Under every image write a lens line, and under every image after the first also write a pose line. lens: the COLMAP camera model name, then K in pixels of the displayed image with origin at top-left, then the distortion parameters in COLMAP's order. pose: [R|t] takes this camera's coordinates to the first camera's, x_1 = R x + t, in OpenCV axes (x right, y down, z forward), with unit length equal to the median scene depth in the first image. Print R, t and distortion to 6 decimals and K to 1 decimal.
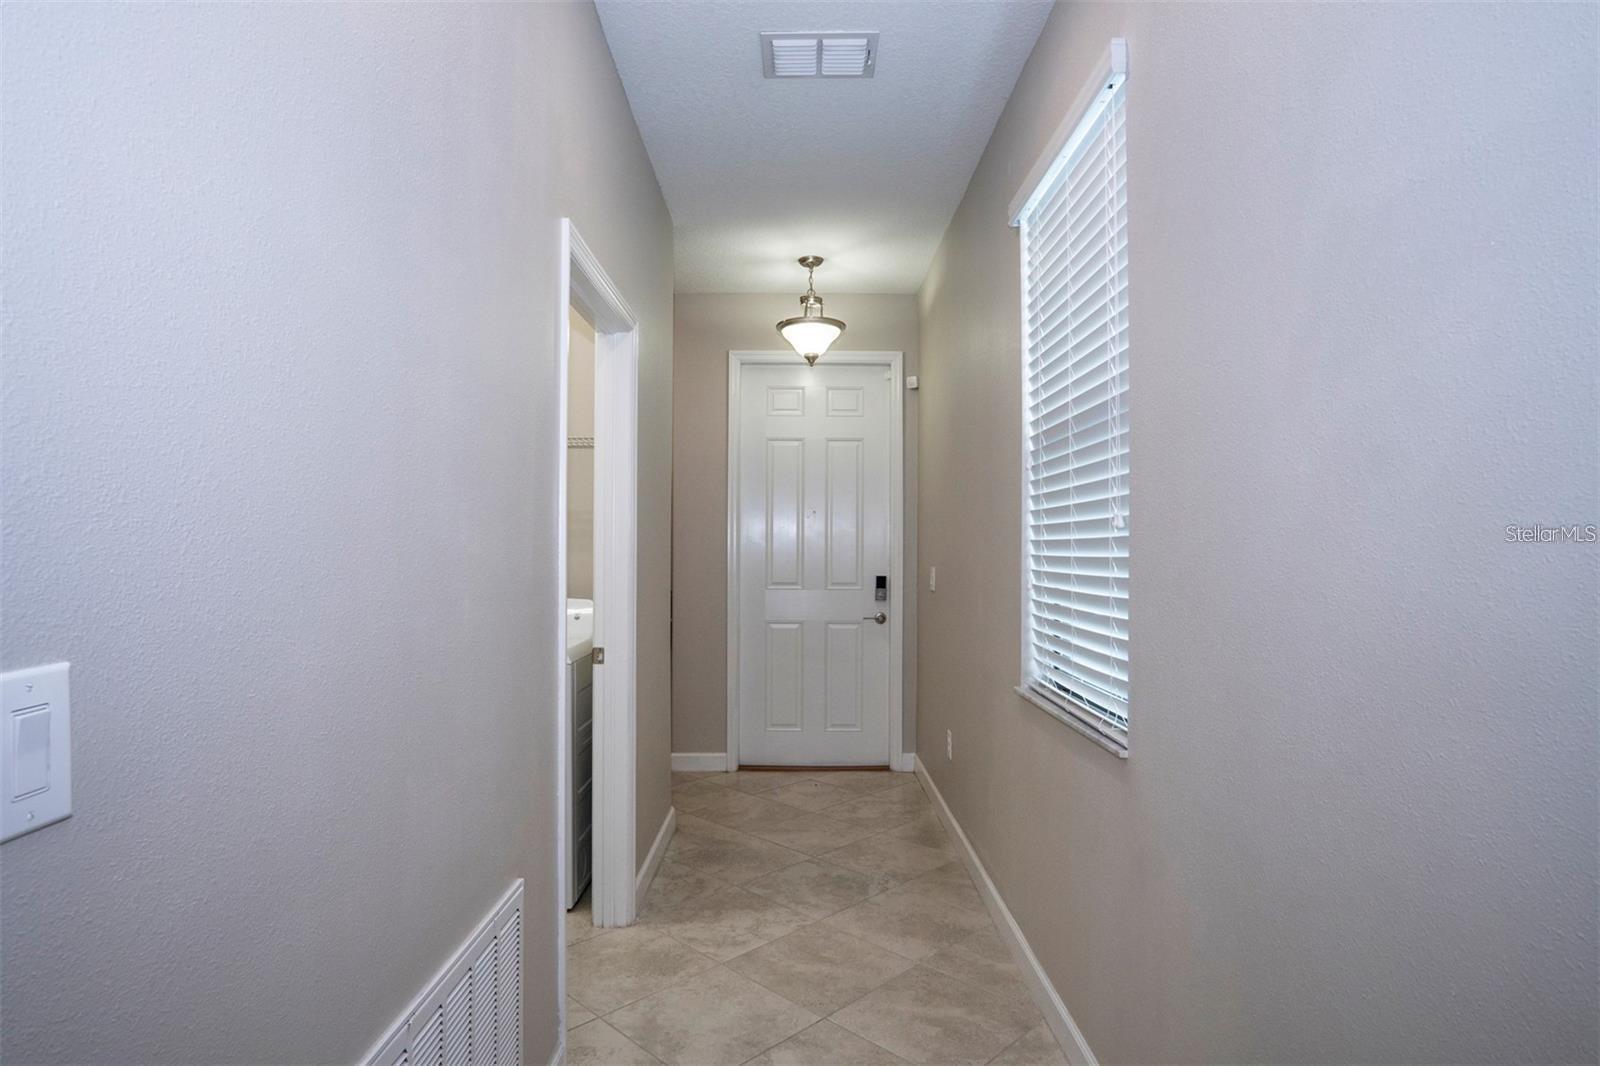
lens RADIAL K [[867.8, 0, 800.8], [0, 867.8, 545.6], [0, 0, 1]] dist [-0.032712, 0.011432]
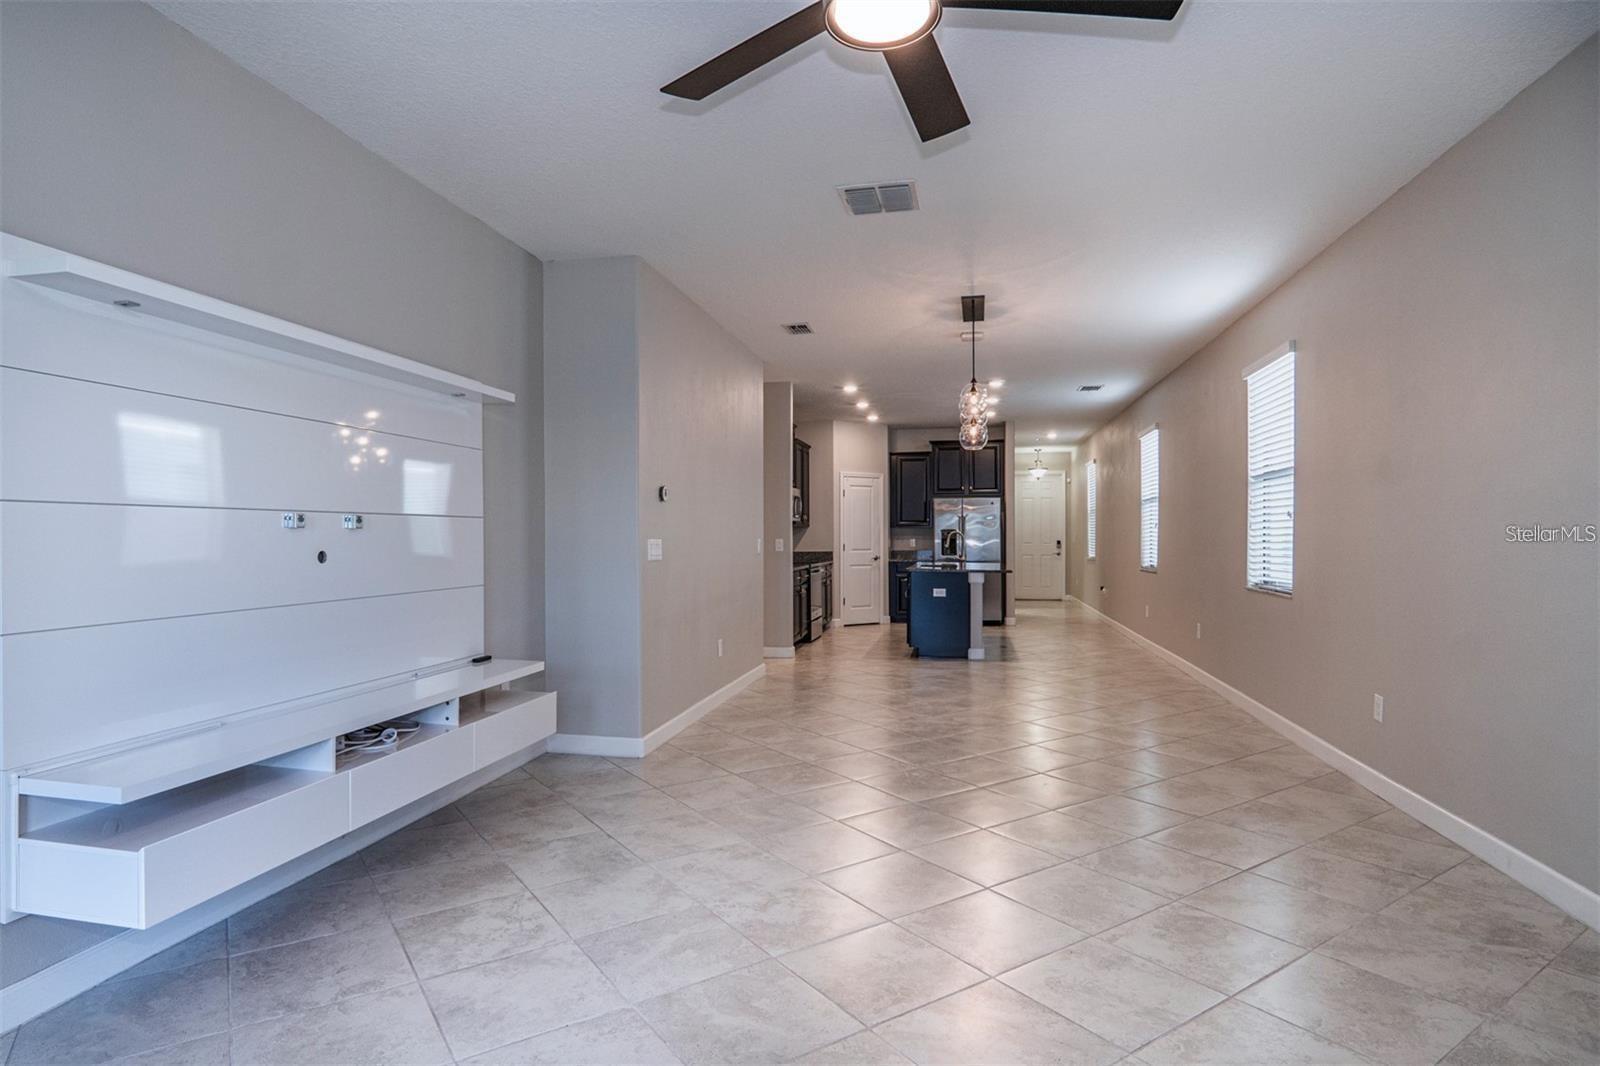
lens RADIAL K [[867.8, 0, 796.5], [0, 867.8, 544.6], [0, 0, 1]] dist [-0.032712, 0.011432]
pose [[0.981891, -0.005438, -0.189368, -0.259325], [0.007193, 0.999937, 0.008578, 0.017049], [0.189309, -0.009785, 0.981869, -2.381103]]
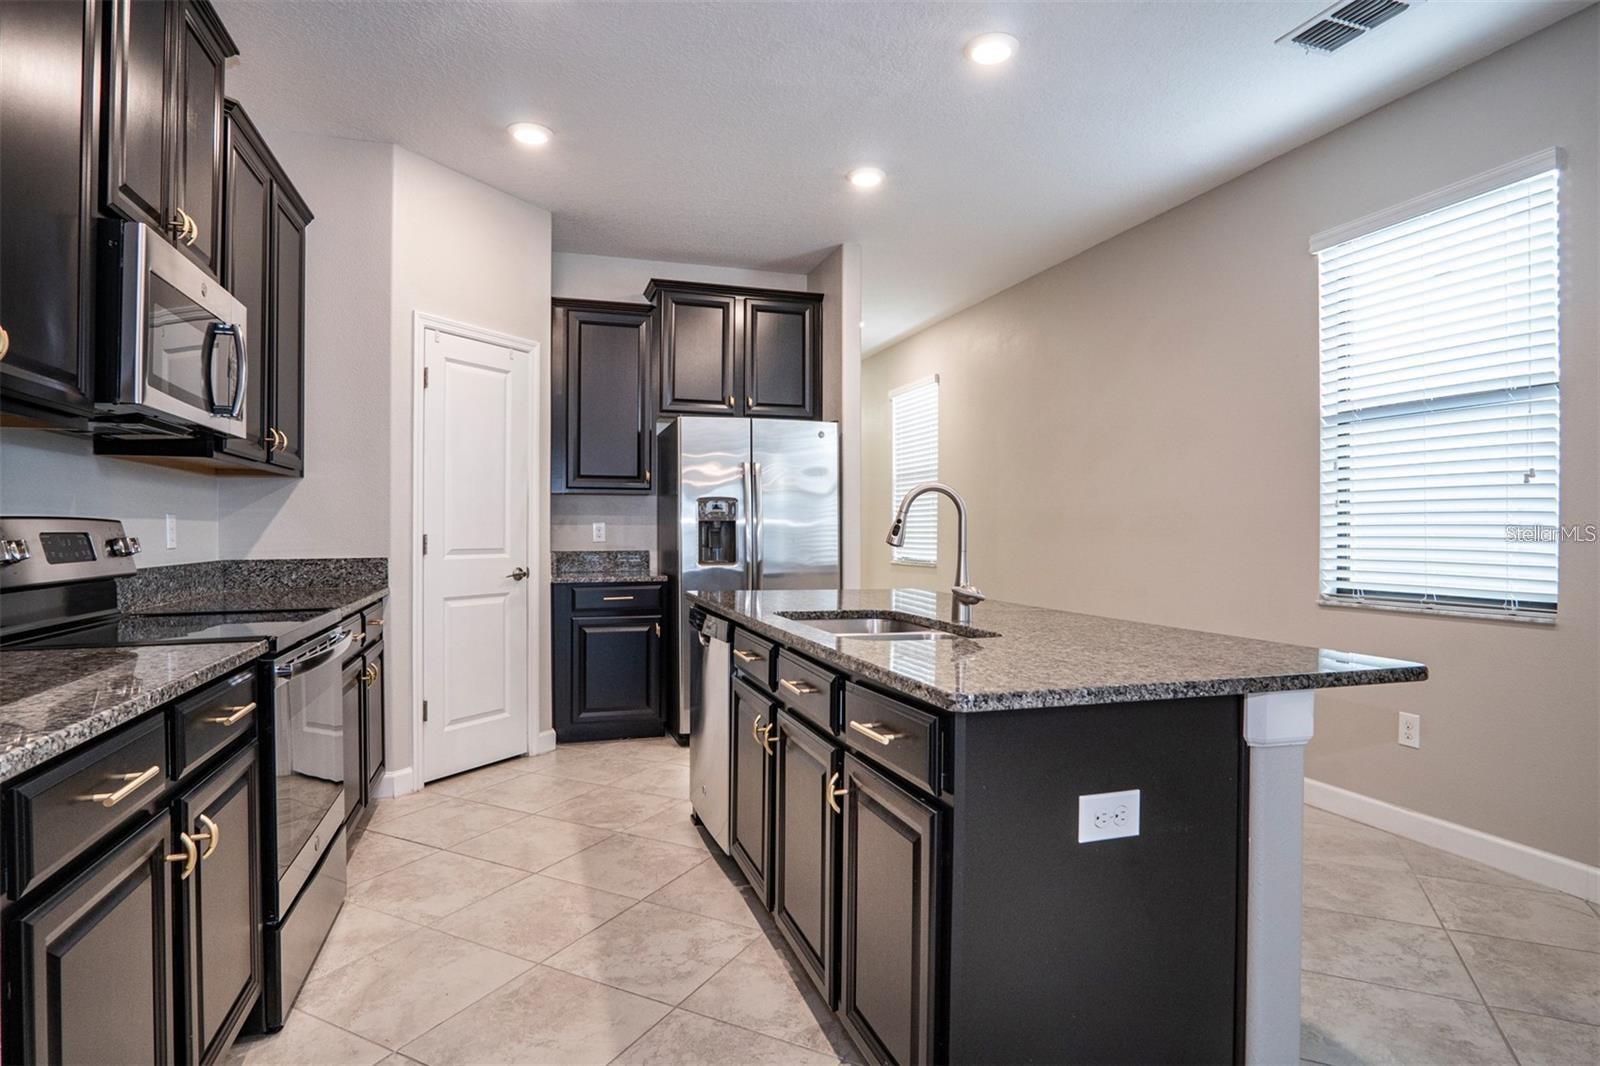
lens RADIAL K [[867.8, 0, 800.9], [0, 867.8, 525.3], [0, 0, 1]] dist [-0.032712, 0.011432]
pose [[0.951159, -0.001248, 0.308698, -0.499587], [0.001737, 0.999998, -0.001311, 0.030418], [-0.308695, 0.001783, 0.951159, -0.855006]]
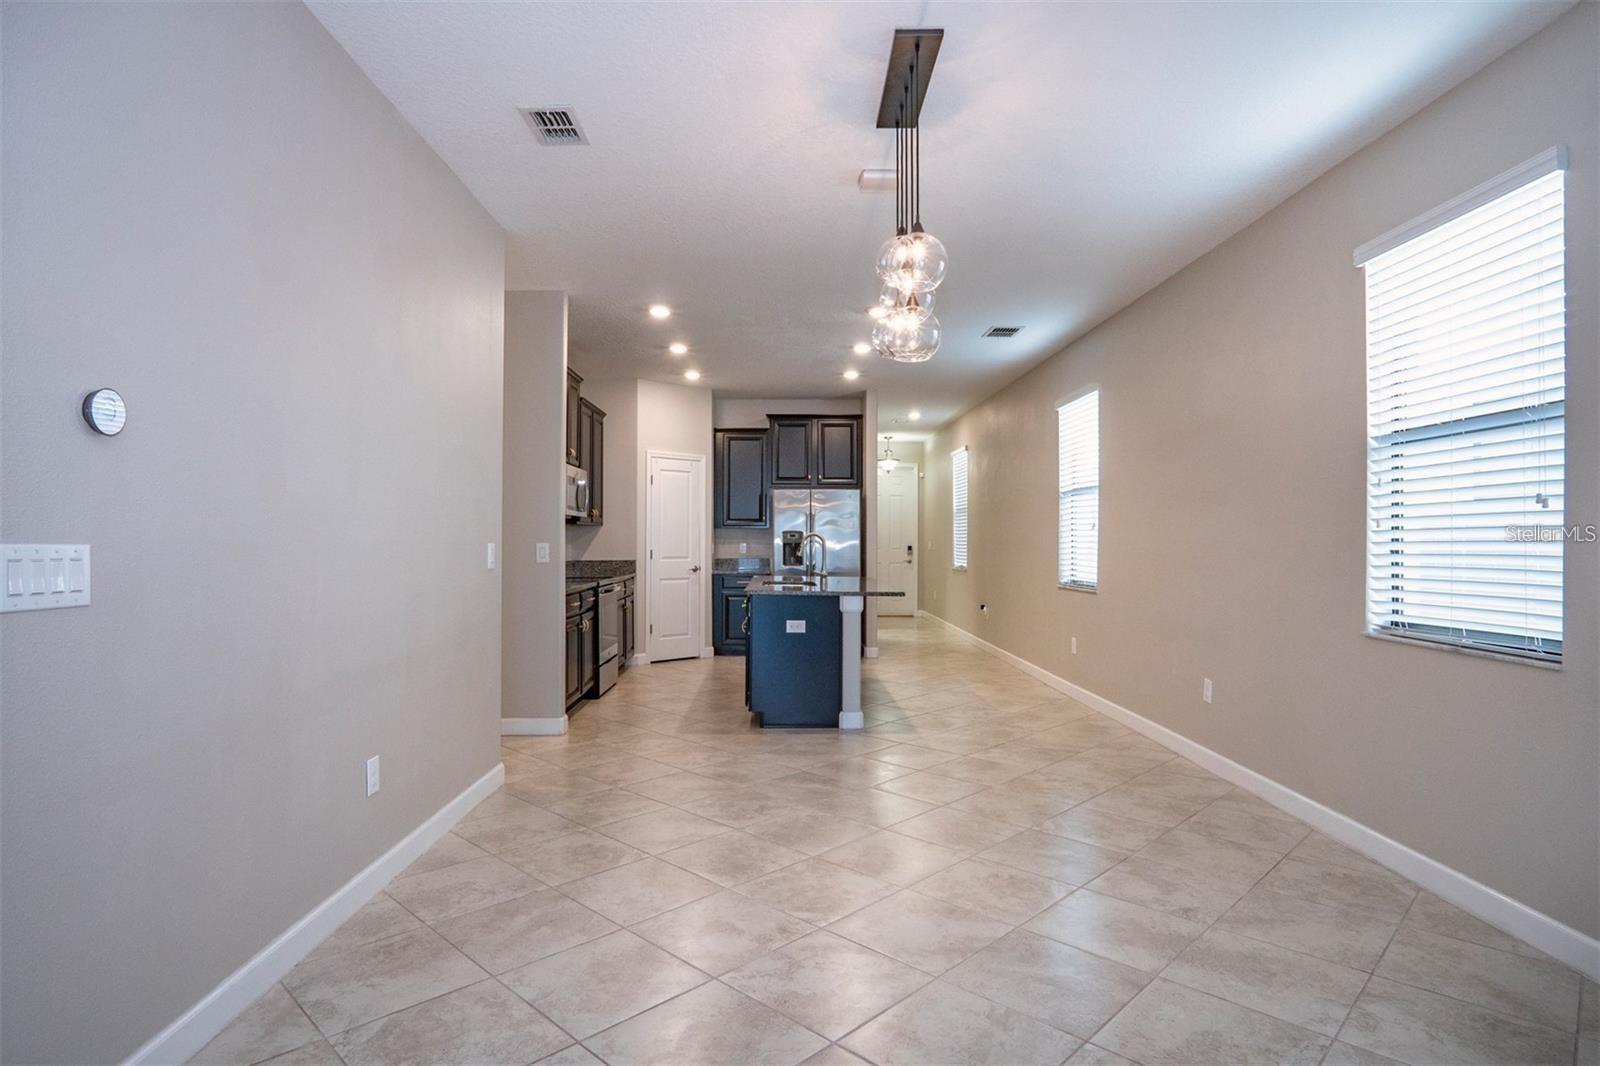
lens RADIAL K [[867.8, 0, 788.2], [0, 867.8, 529.8], [0, 0, 1]] dist [-0.032712, 0.011432]
pose [[0.999895, -0.000846, 0.014460, -0.334552], [0.001015, 0.999931, -0.011720, 0.017389], [-0.014449, 0.011733, 0.999827, -1.746336]]
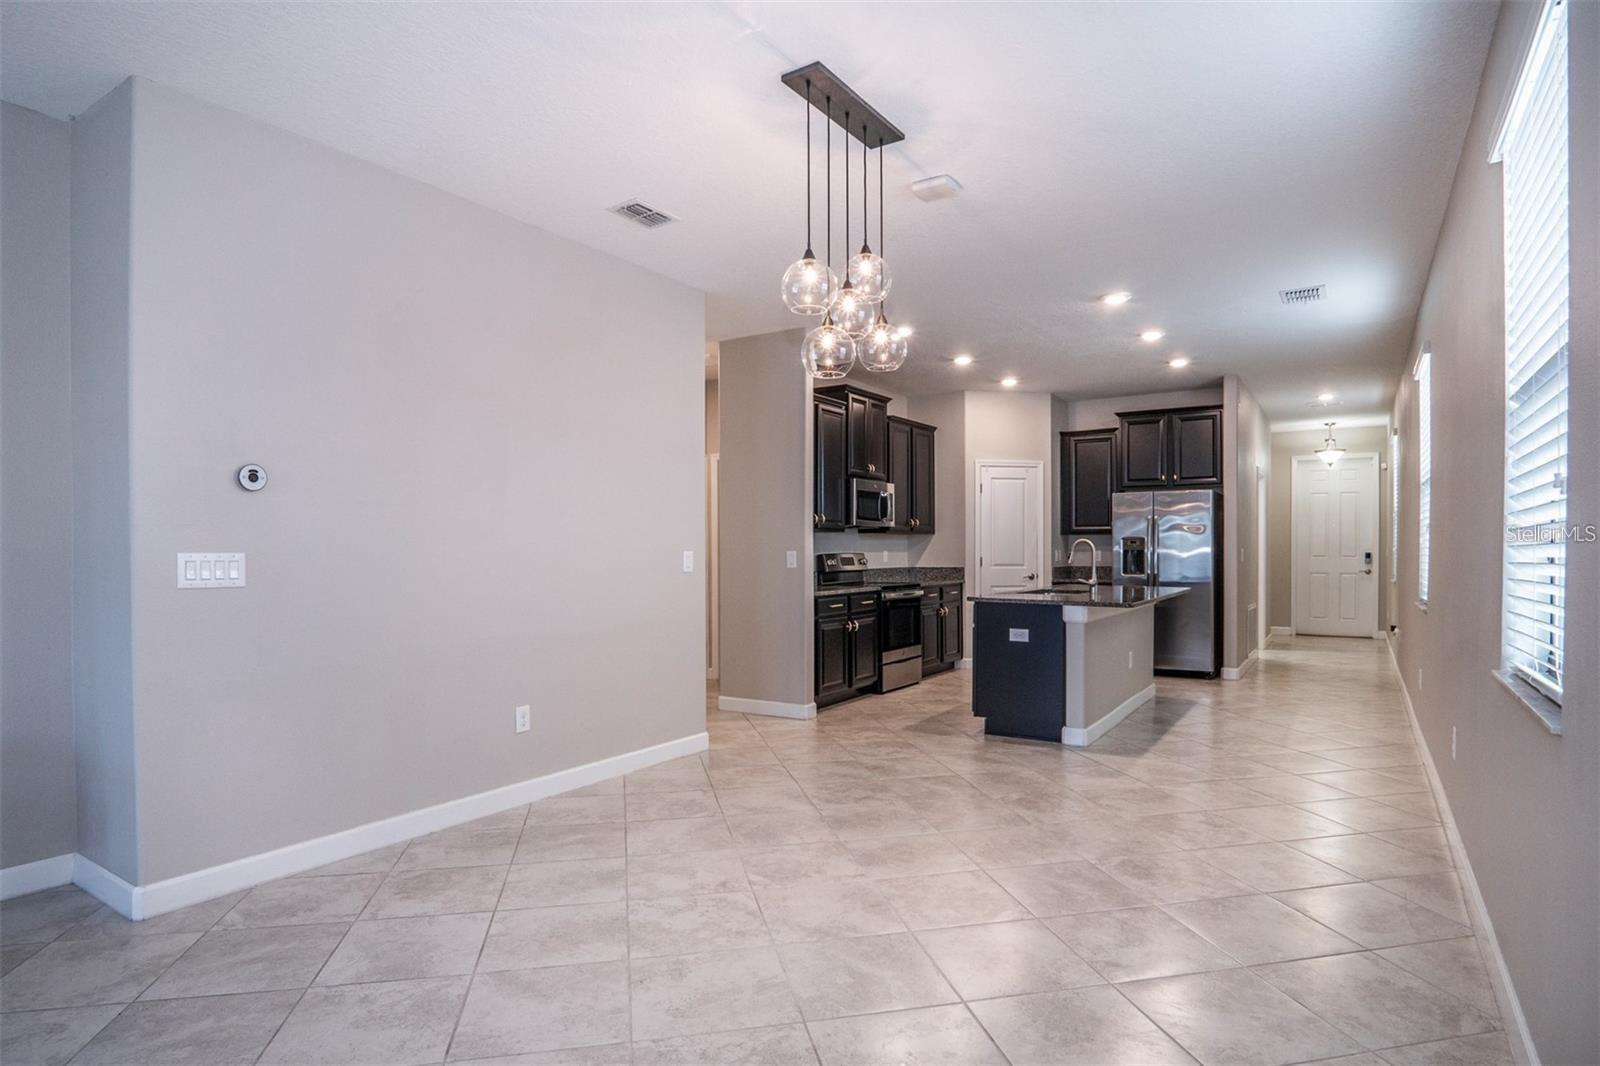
lens RADIAL K [[867.8, 0, 804.5], [0, 867.8, 559.3], [0, 0, 1]] dist [-0.032712, 0.011432]
pose [[0.841402, 0.001067, -0.540409, 0.066383], [0.006061, 0.999917, 0.011411, 0.018543], [0.540376, -0.012876, 0.841325, -1.696300]]
